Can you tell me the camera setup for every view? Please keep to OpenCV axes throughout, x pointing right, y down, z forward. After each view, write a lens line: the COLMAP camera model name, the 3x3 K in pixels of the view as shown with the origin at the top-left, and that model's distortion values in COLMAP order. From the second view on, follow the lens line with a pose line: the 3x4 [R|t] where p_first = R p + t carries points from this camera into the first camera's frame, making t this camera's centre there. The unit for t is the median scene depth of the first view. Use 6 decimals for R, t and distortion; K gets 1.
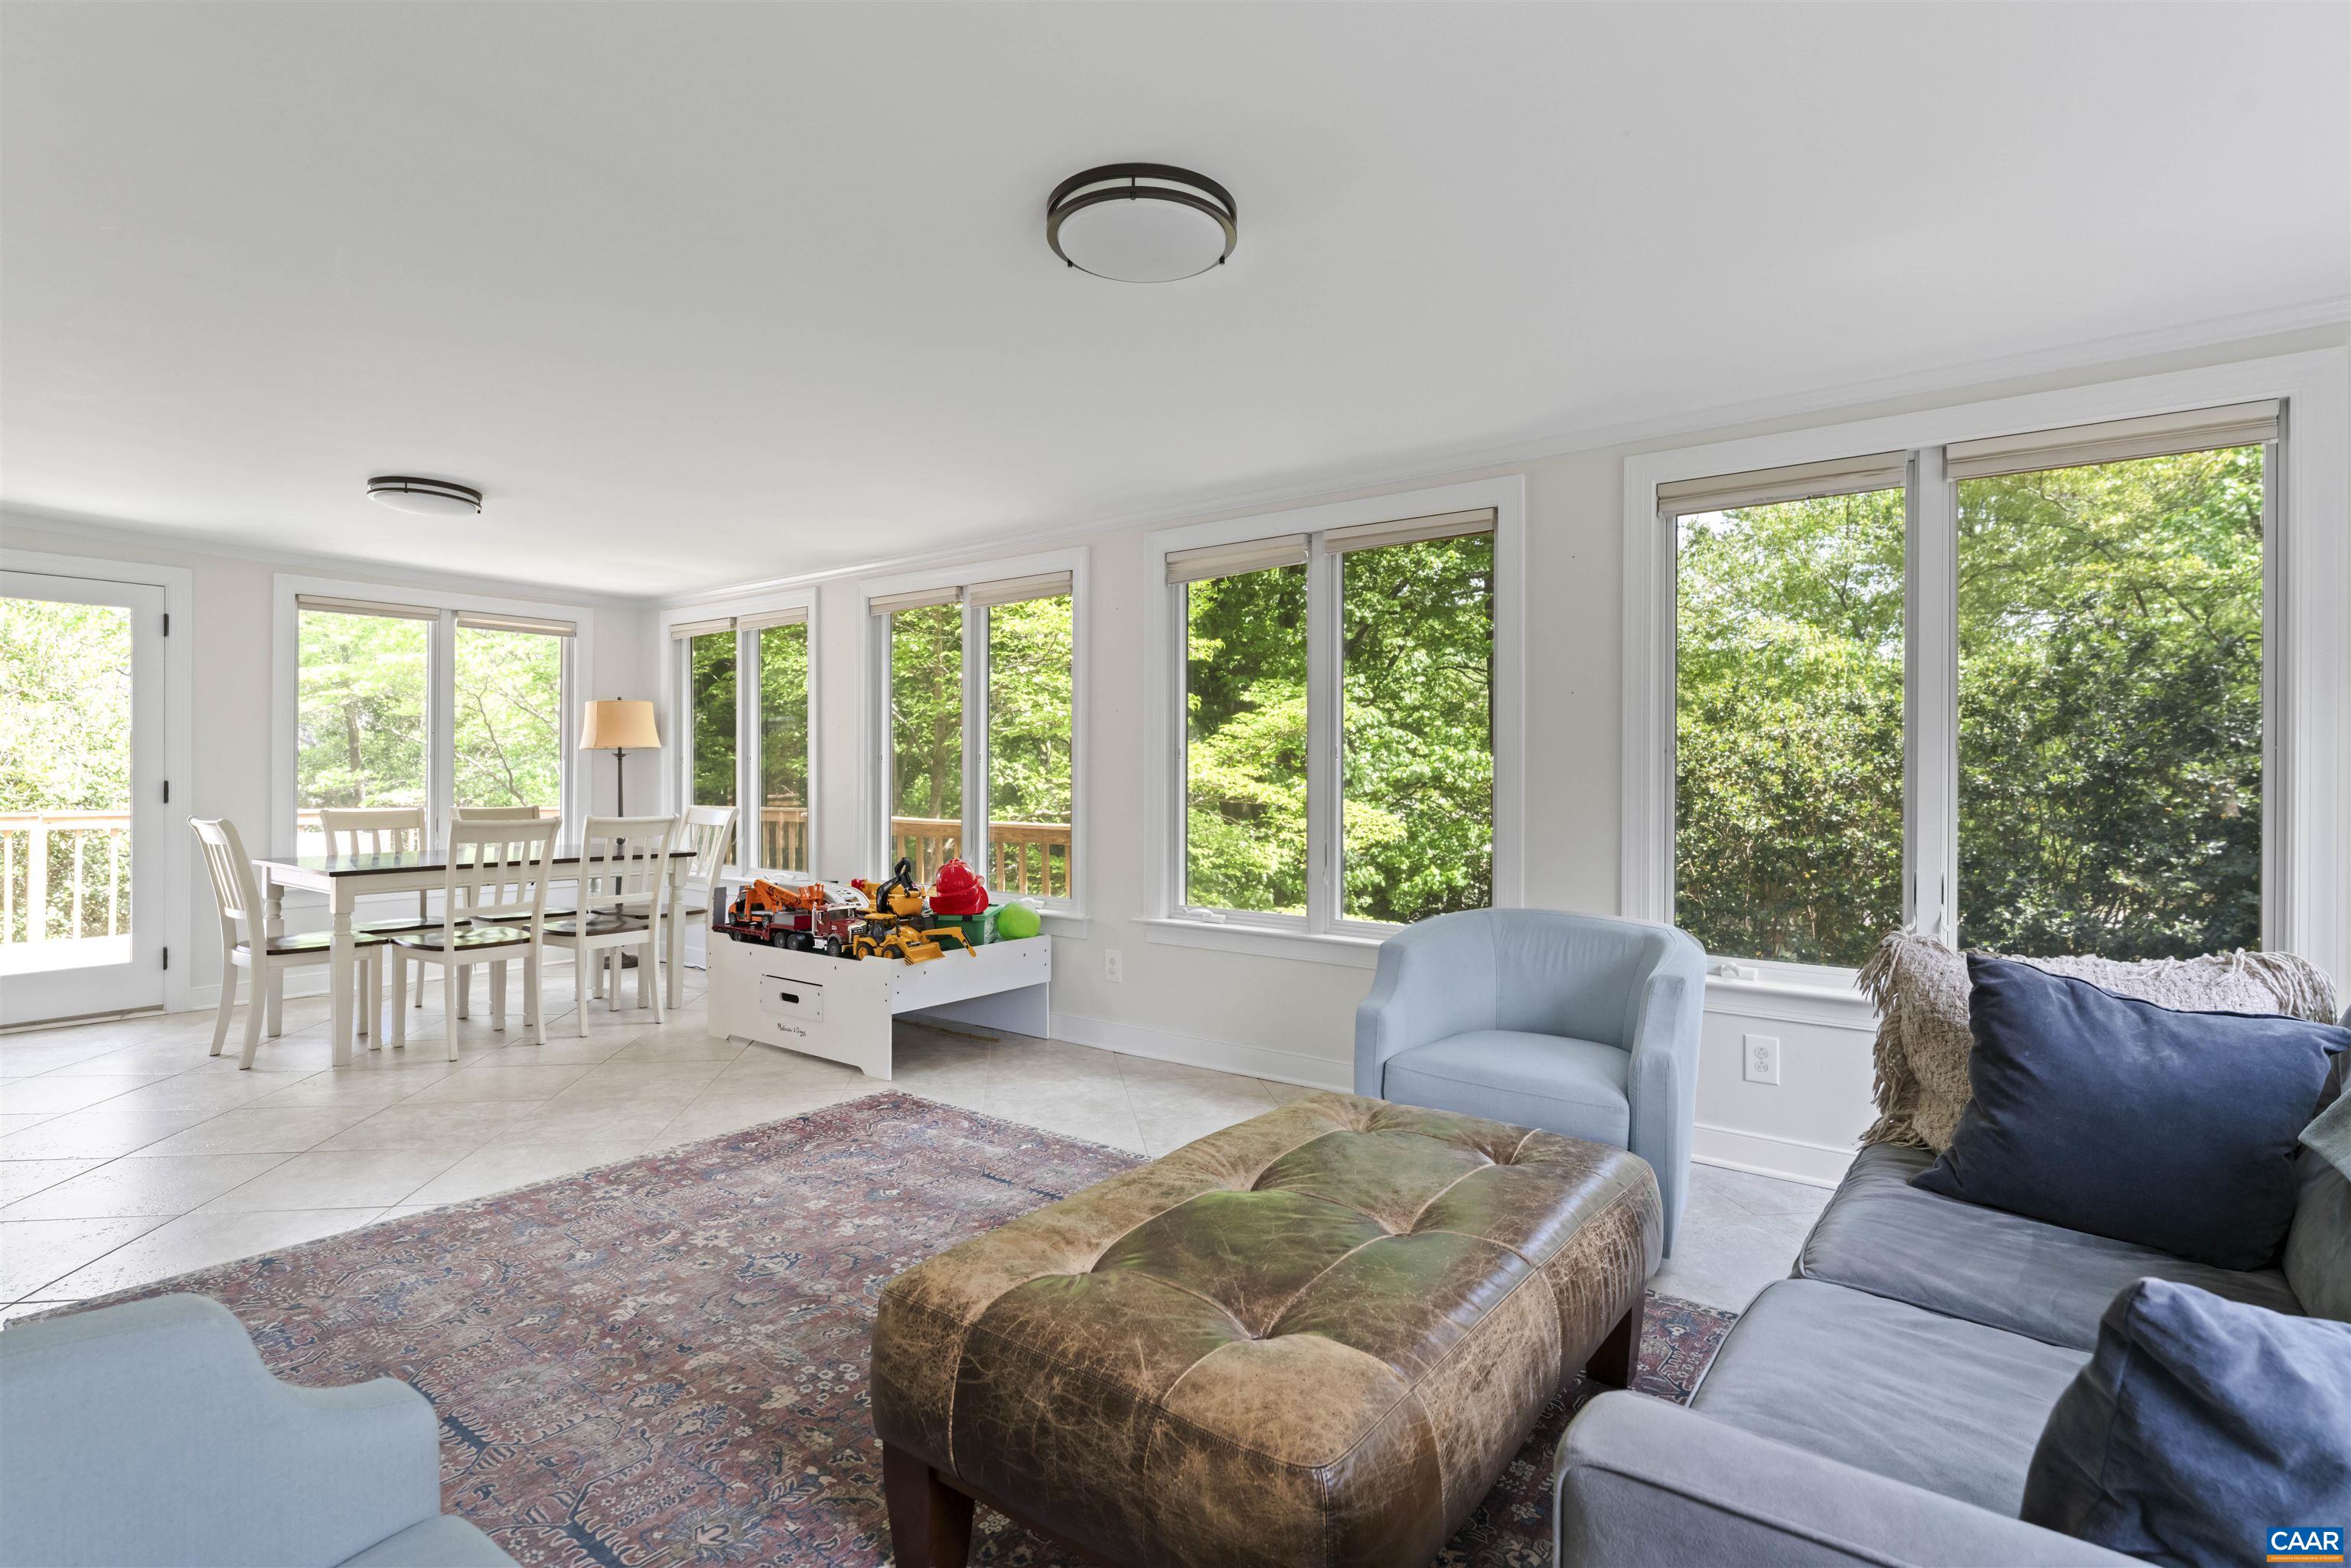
lens RADIAL K [[1144.0, 0, 1172.0], [0, 1144.0, 781.5], [0, 0, 1]] dist [0.003580, -0.005419]
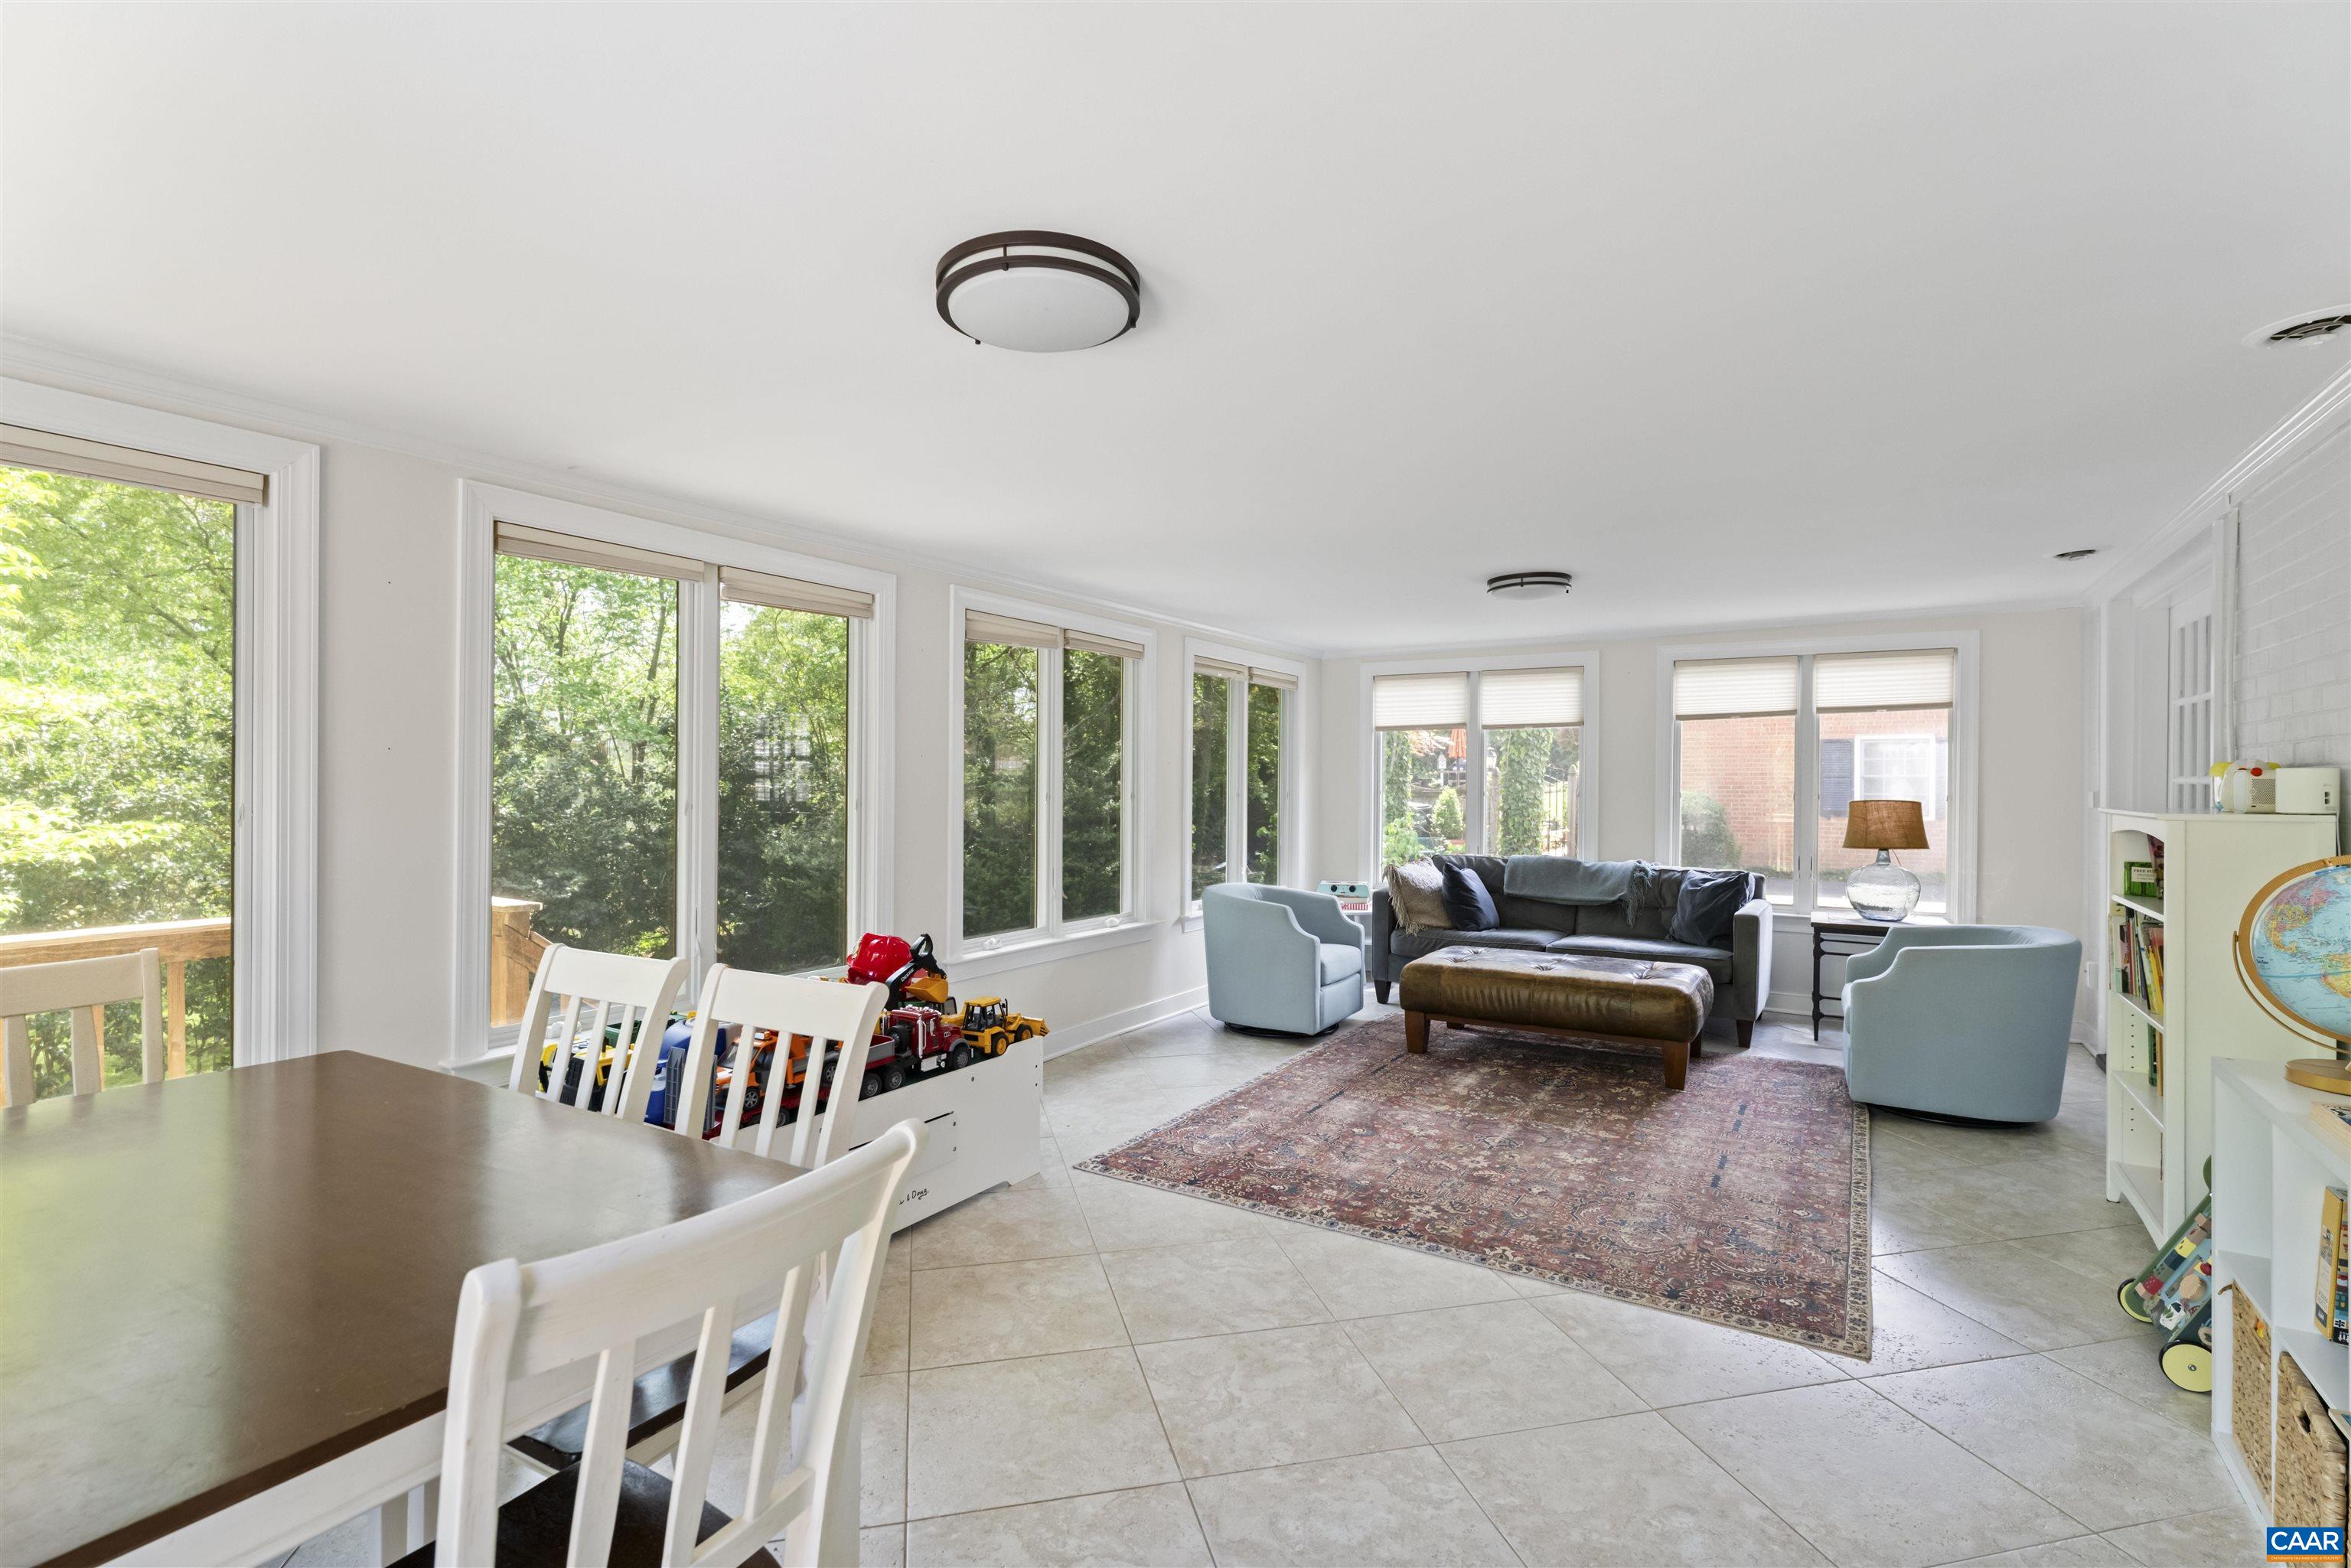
lens RADIAL K [[1089.9, 0, 1175.5], [0, 1089.9, 784.0], [0, 0, 1]] dist [0.002231, -0.000063]
pose [[-0.099778, -0.006021, 0.994992, -1.721443], [0.001487, 0.999980, 0.006200, -0.072338], [-0.995009, 0.002098, -0.099767, 1.526616]]
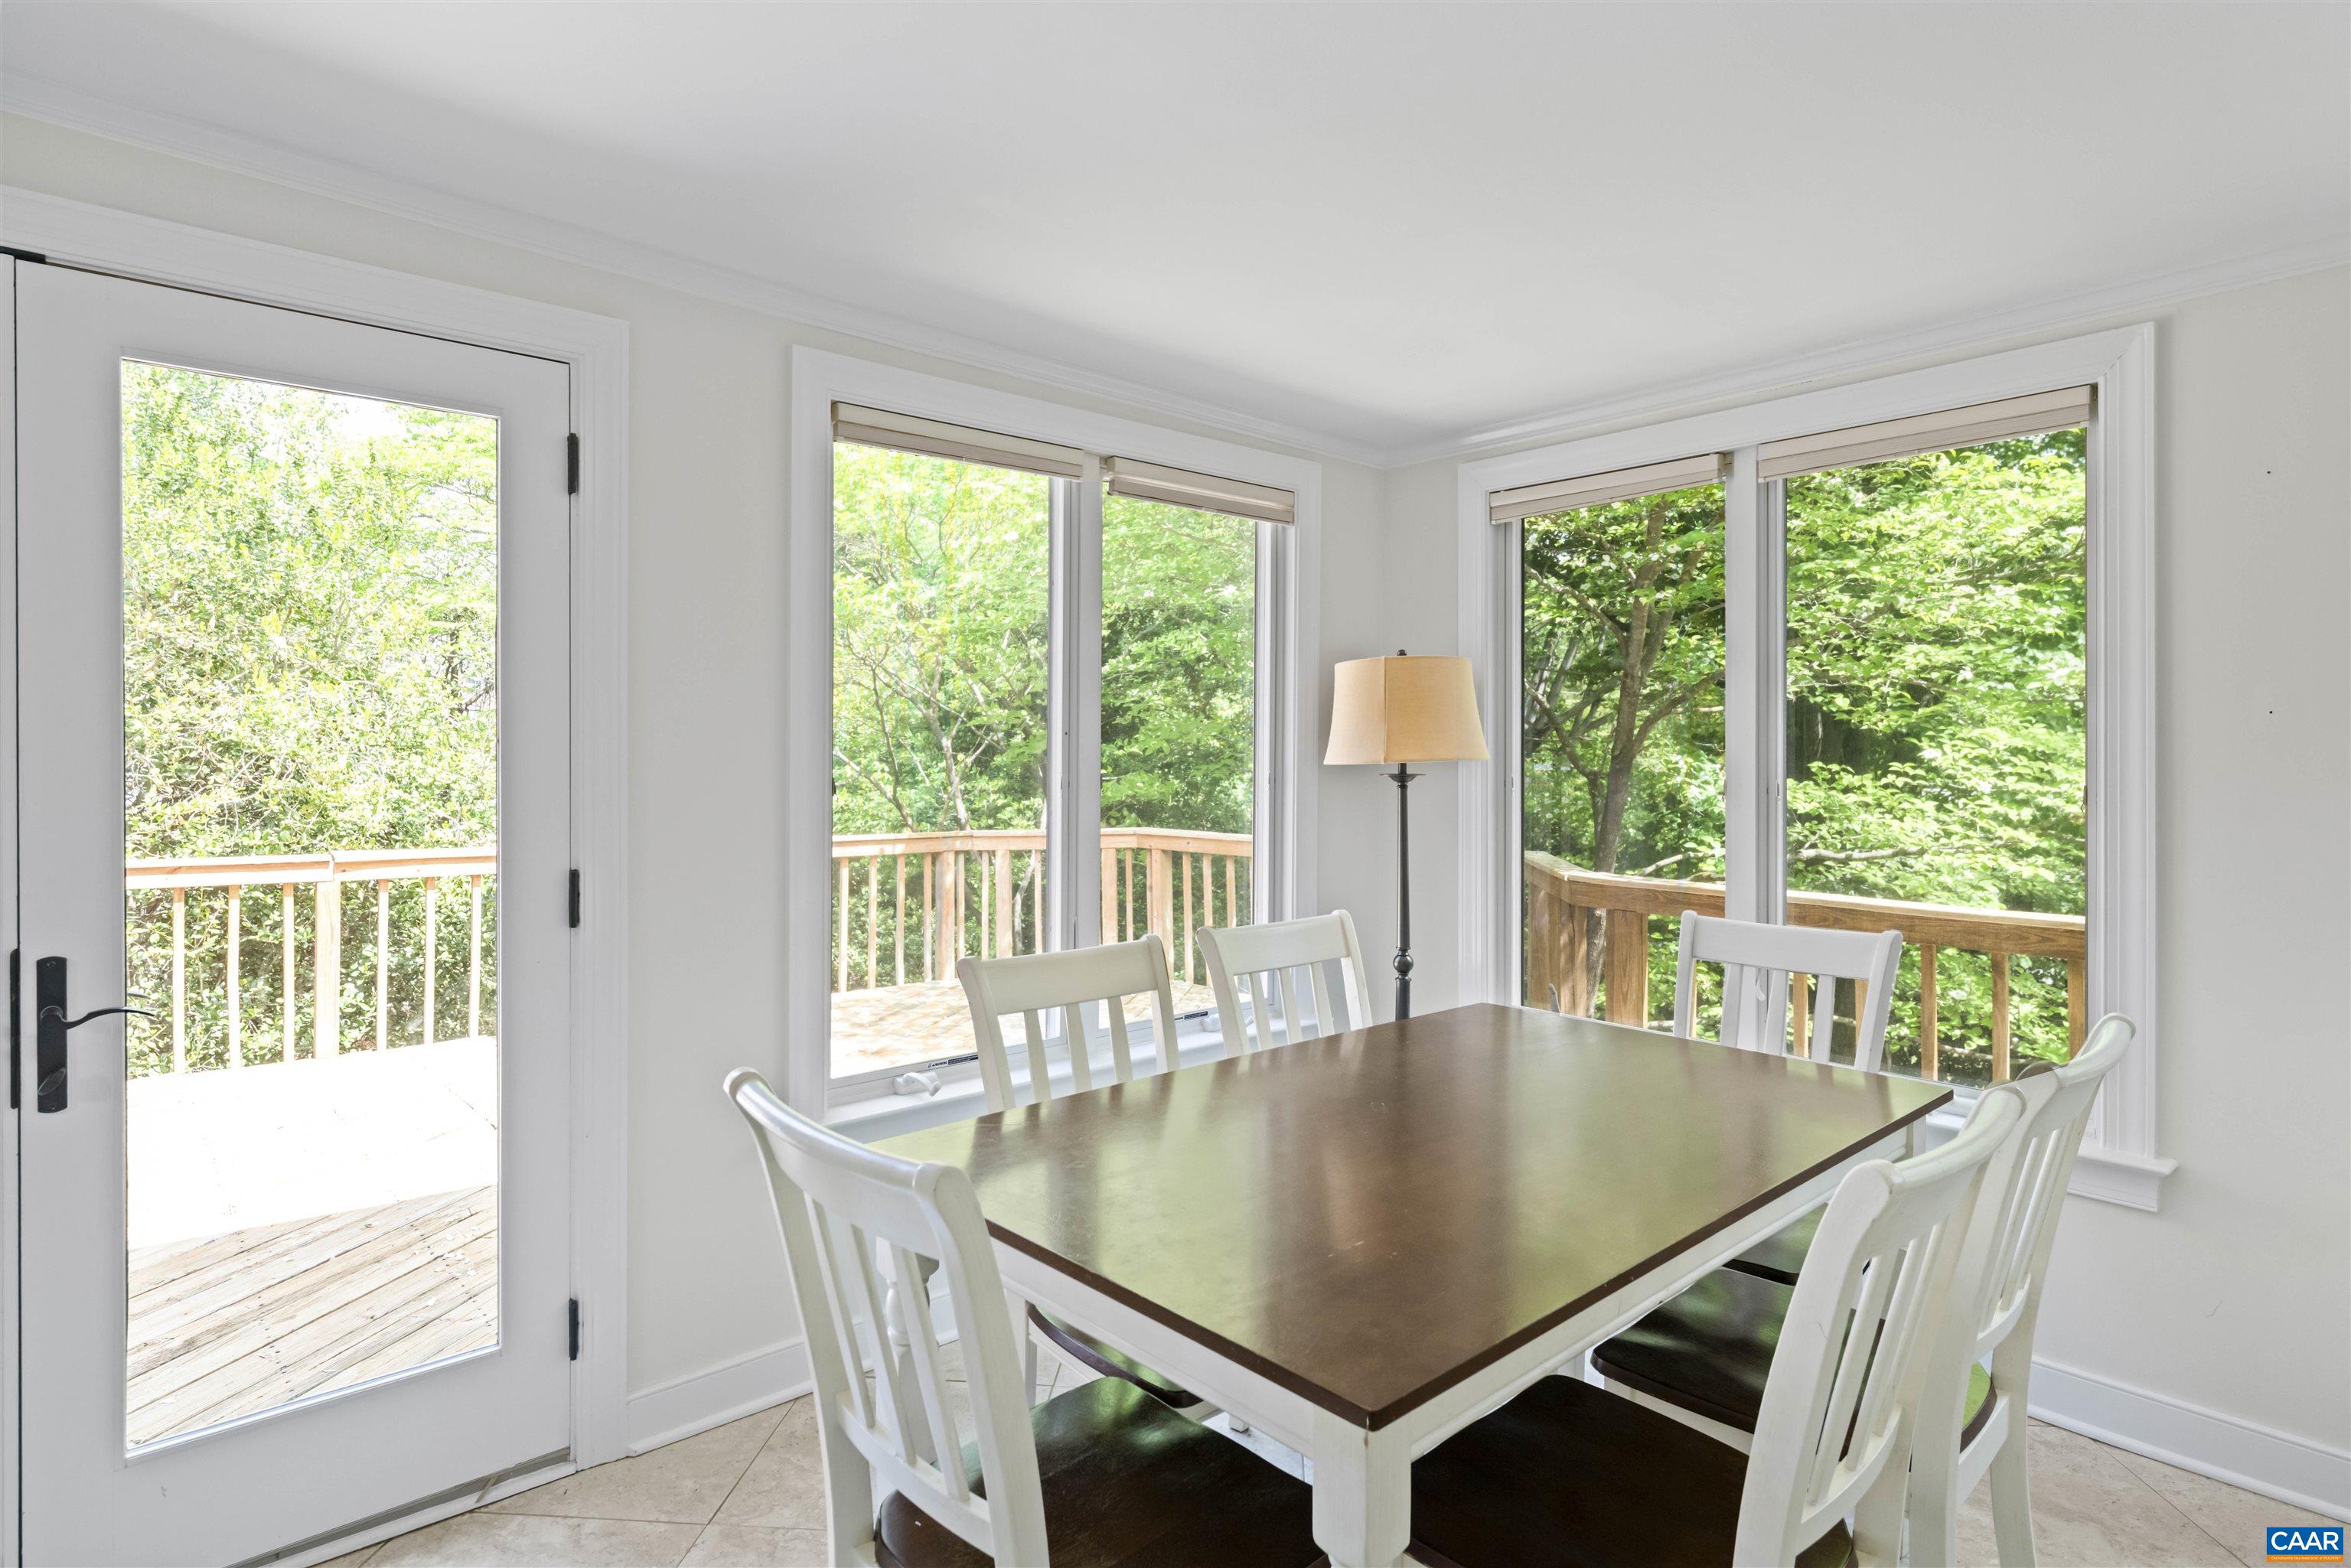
lens RADIAL K [[1242.2, 0, 1167.1], [0, 1242.2, 774.5], [0, 0, 1]] dist [0.000320, -0.000028]
pose [[0.979941, 0.001933, -0.199279, -0.172139], [0.000264, 0.999939, 0.010998, -0.010770], [0.199288, -0.010830, 0.979881, 0.180584]]
